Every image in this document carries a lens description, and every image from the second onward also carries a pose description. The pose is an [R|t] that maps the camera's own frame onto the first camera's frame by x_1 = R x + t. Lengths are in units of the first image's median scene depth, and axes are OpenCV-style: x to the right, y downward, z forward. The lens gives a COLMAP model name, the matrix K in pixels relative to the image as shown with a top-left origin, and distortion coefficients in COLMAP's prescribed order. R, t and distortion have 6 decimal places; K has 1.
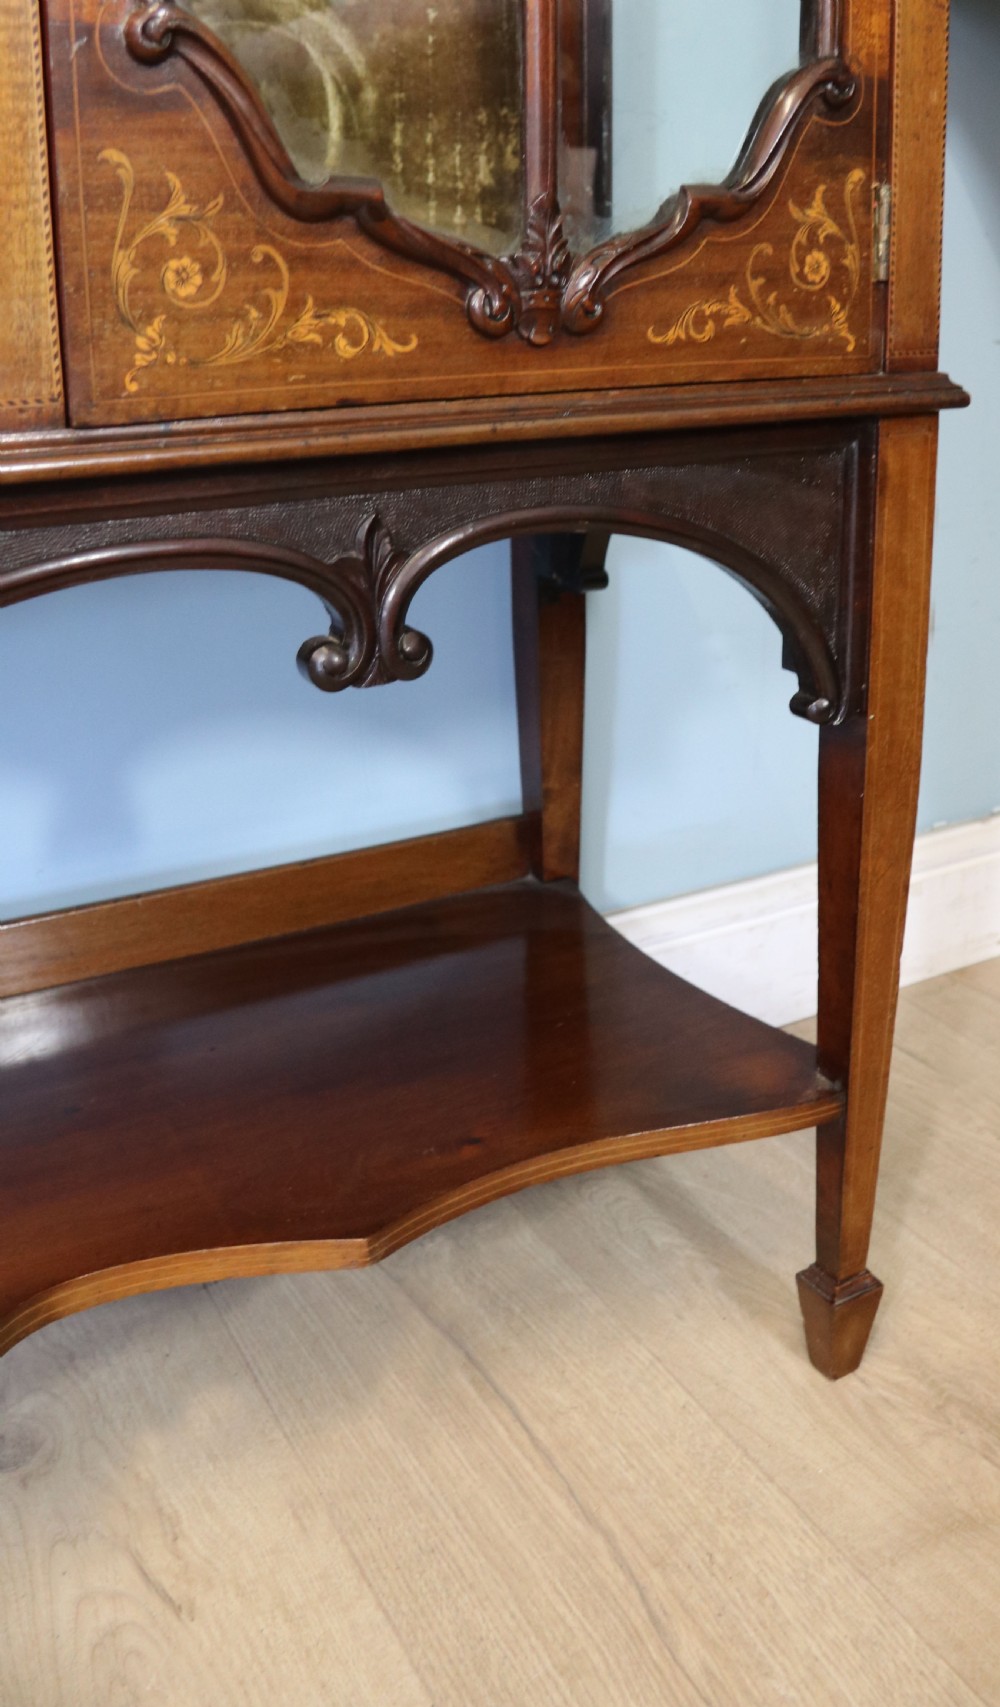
lens RADIAL K [[1559.9, 0, 689.6], [0, 1559.9, 653.5], [0, 0, 1]] dist [-0.129687, 0.000000]
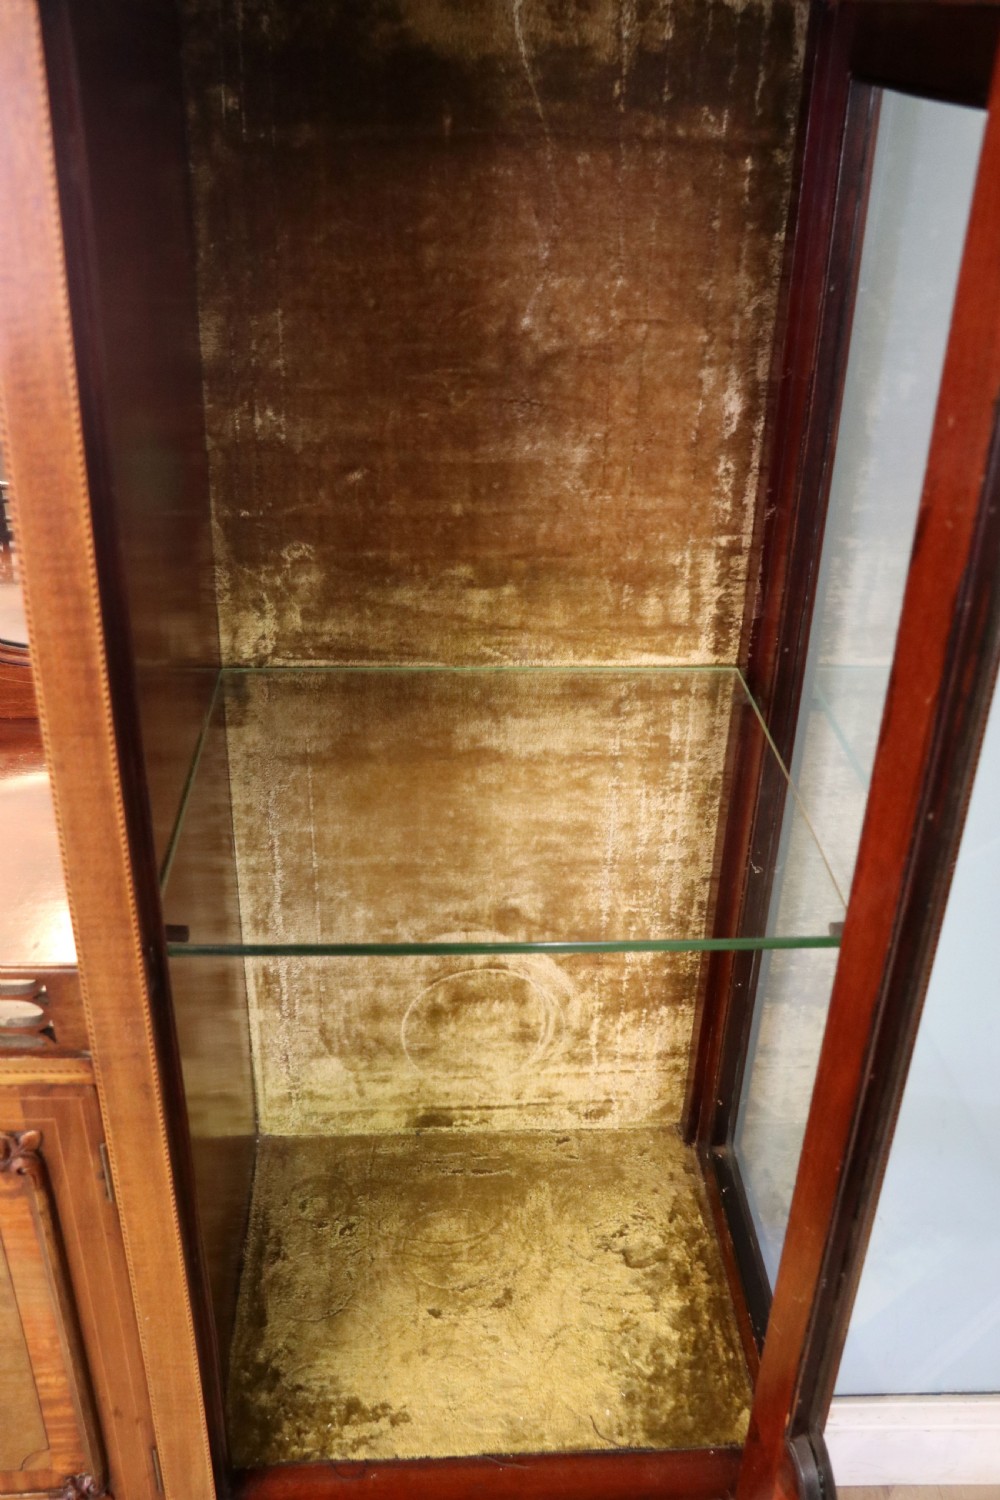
lens RADIAL K [[1409.8, 0, 508.0], [0, 1409.8, 729.4], [0, 0, 1]] dist [-0.068614, 0.000000]
pose [[0.862711, 0.255319, -0.436511, 0.309950], [-0.149053, 0.953223, 0.262962, -1.249572], [0.483232, -0.161796, 0.860412, -0.120037]]
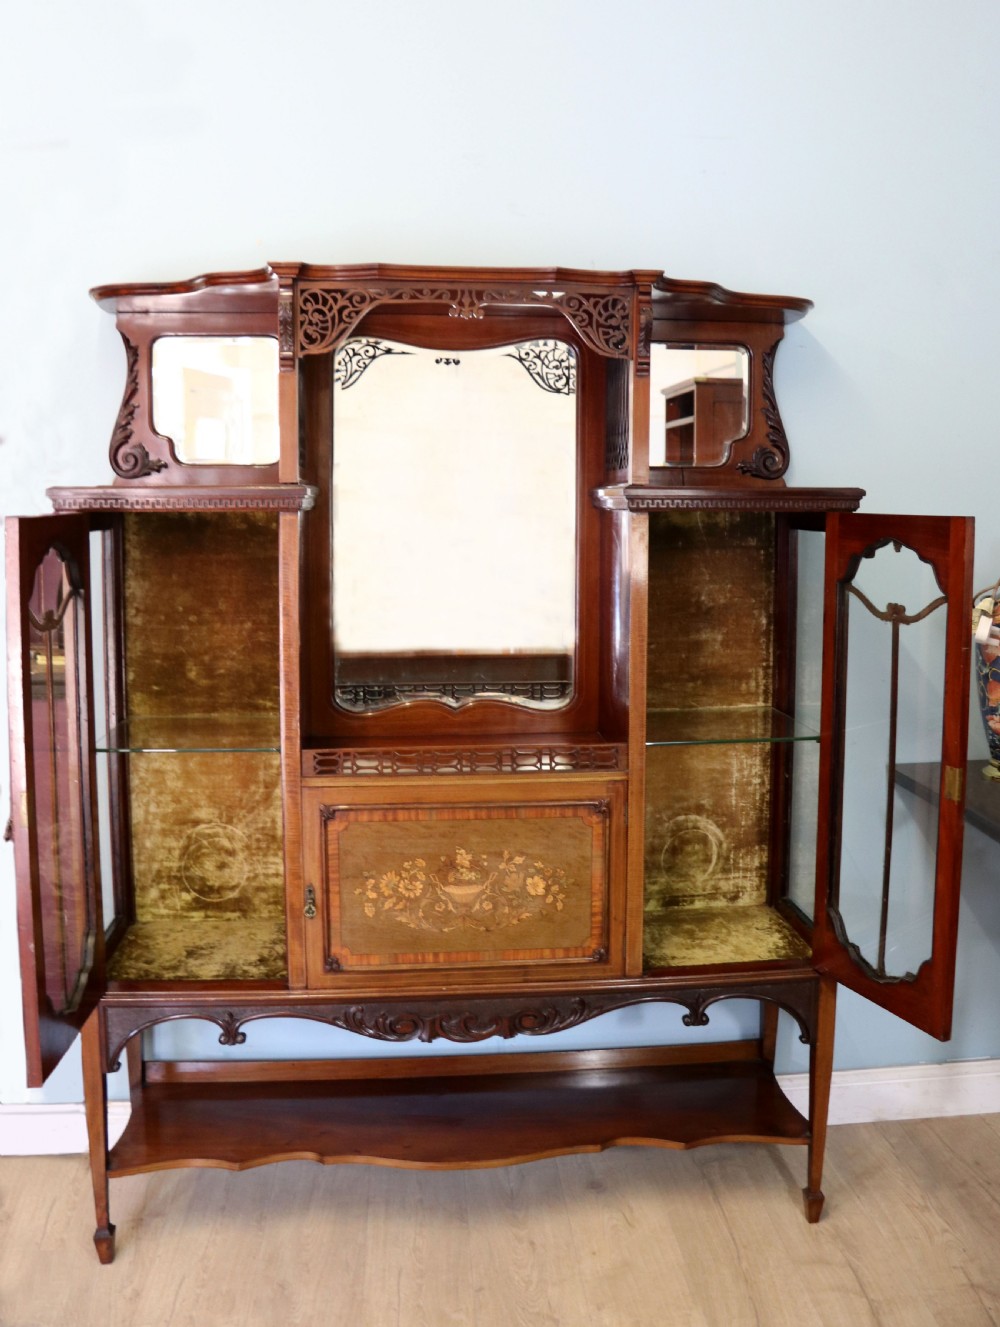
lens RADIAL K [[1178.9, 0, 494.9], [0, 1178.9, 571.2], [0, 0, 1]] dist [-0.158008, 0.066336]
pose [[0.878249, 0.021275, -0.477731, 0.863039], [-0.112807, 0.980033, -0.163738, -0.663867], [0.464708, 0.197694, 0.863113, -2.493270]]
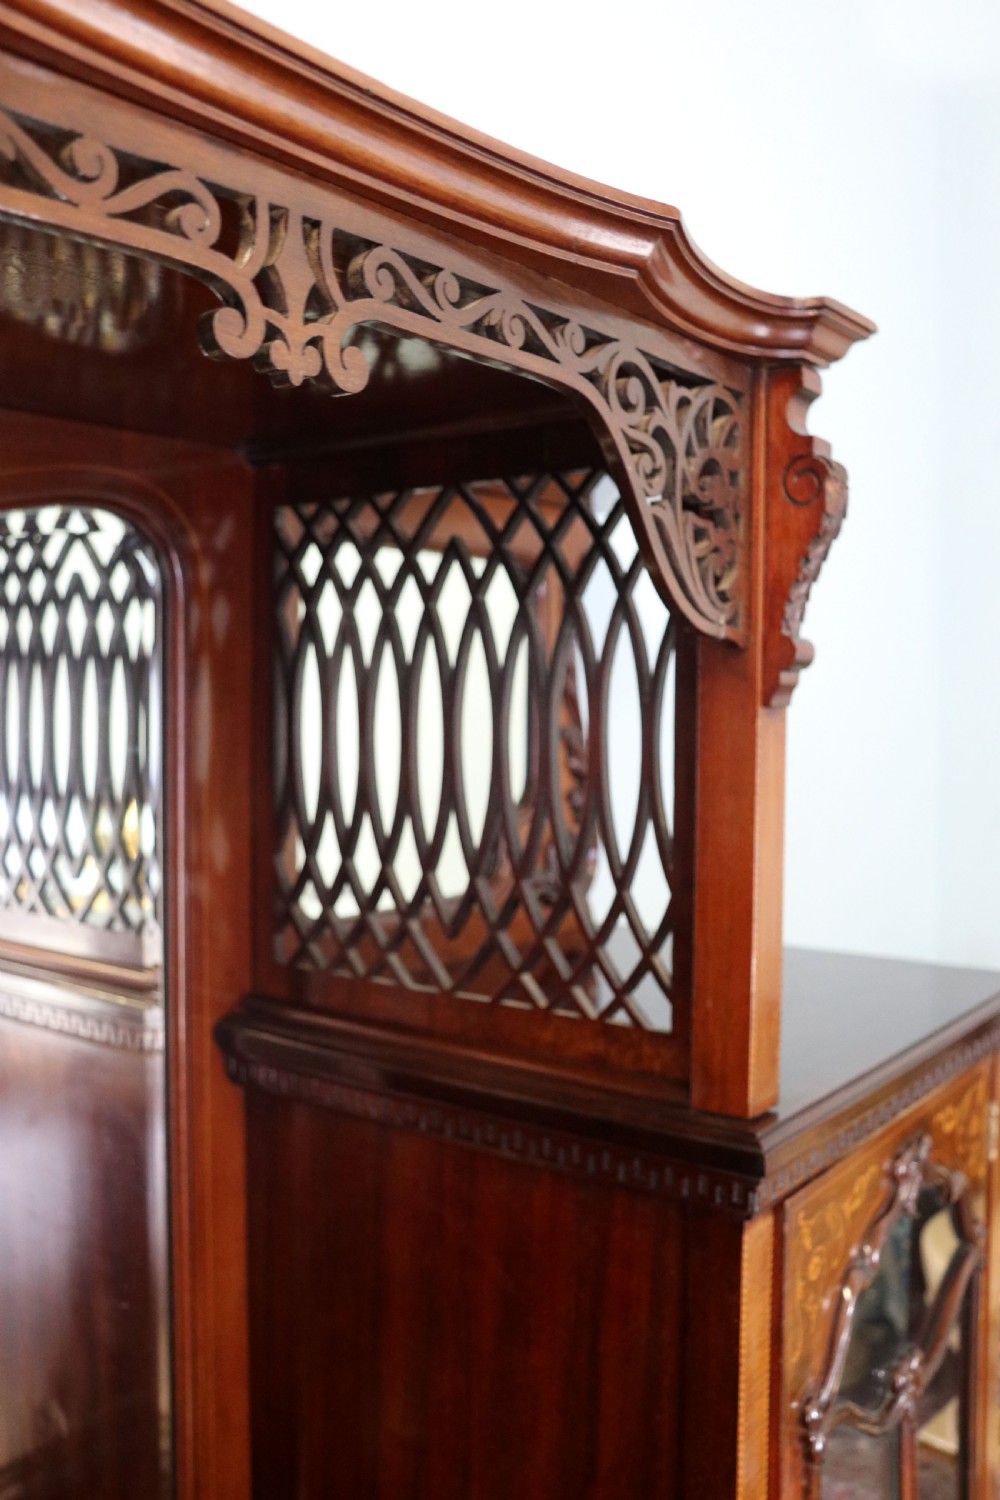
lens RADIAL K [[1368.6, 0, 486.7], [0, 1368.6, 737.4], [0, 0, 1]] dist [-0.094072, 0.024840]
pose [[0.947622, -0.020747, 0.318720, -0.822953], [0.087322, 0.976698, -0.196050, -1.550783], [-0.307226, 0.213612, 0.927352, -0.514382]]
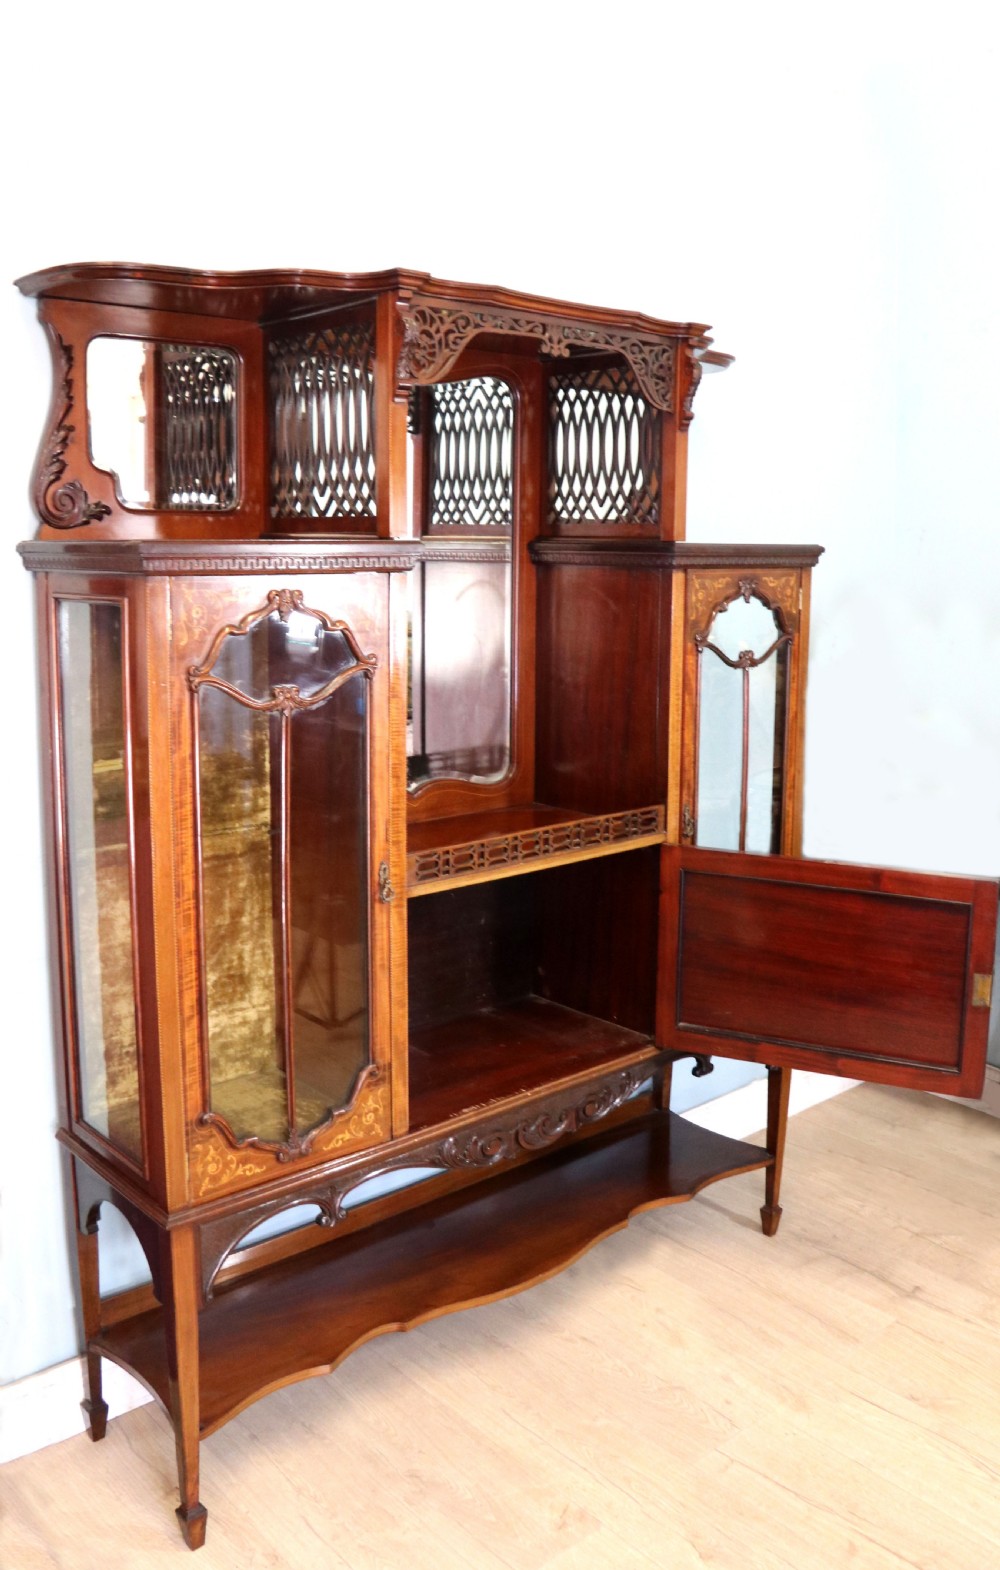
lens RADIAL K [[1371.1, 0, 529.4], [0, 1371.1, 717.8], [0, 0, 1]] dist [-0.159270, 0.036565]
pose [[0.986303, -0.023202, 0.163305, -1.324965], [0.042928, 0.992047, -0.118323, -0.578258], [-0.159261, 0.123713, 0.979455, -3.053913]]
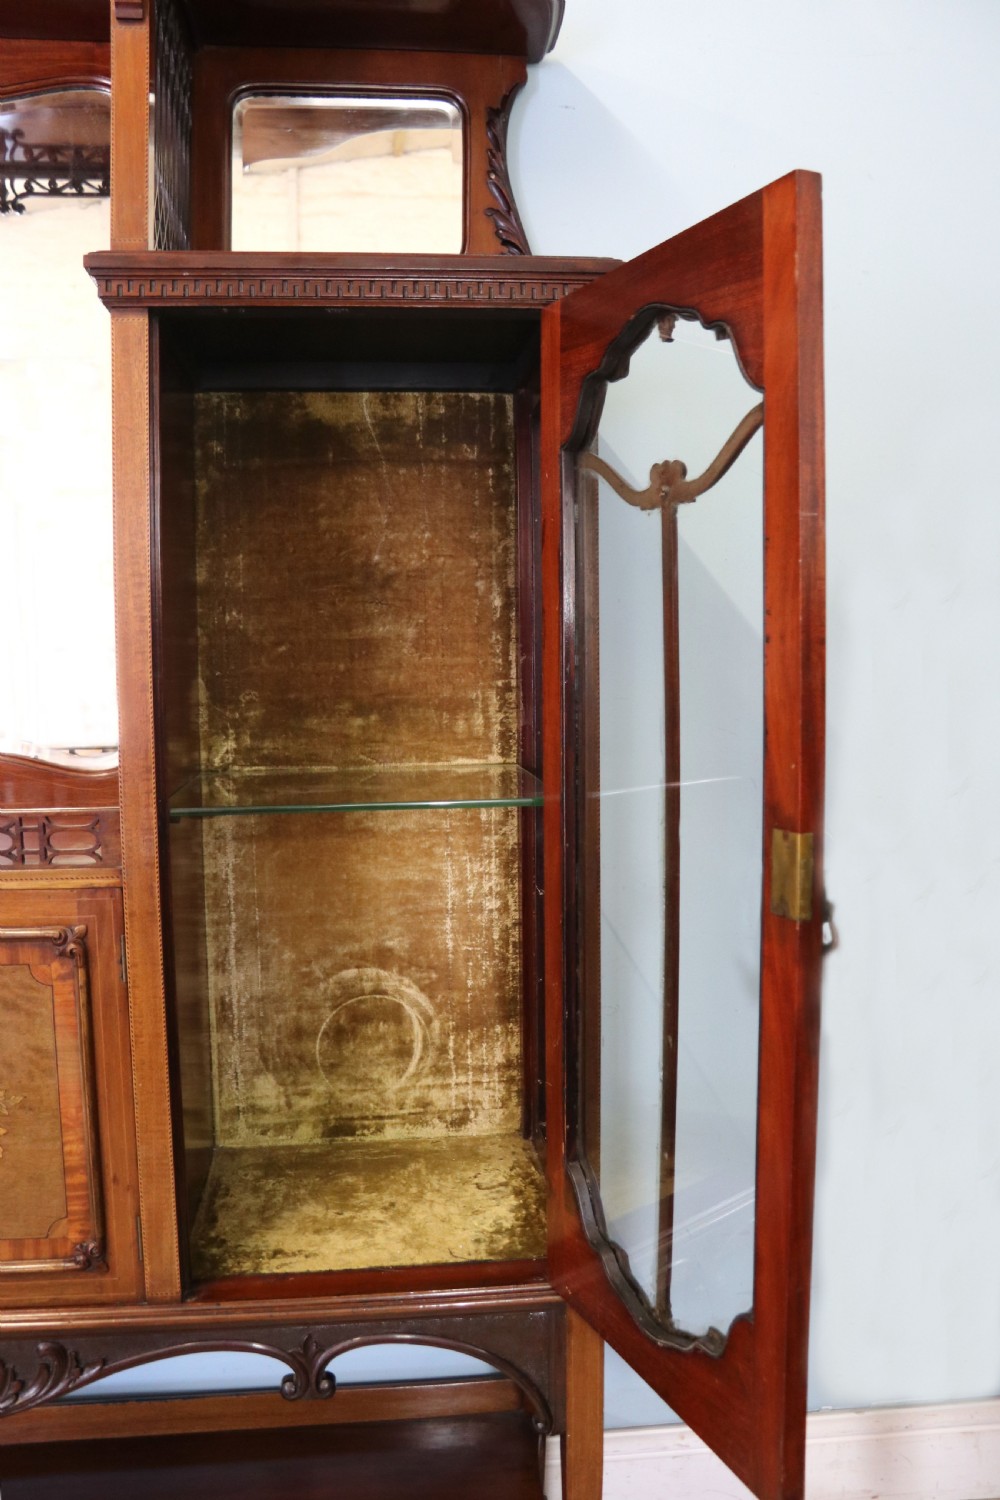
lens RADIAL K [[1238.0, 0, 489.7], [0, 1238.0, 731.7], [0, 0, 1]] dist [-0.131420, 0.055710]
pose [[0.886298, 0.012481, -0.462946, 0.803167], [-0.098418, 0.981879, -0.161949, -0.656750], [0.452536, 0.189097, 0.871466, -0.610571]]
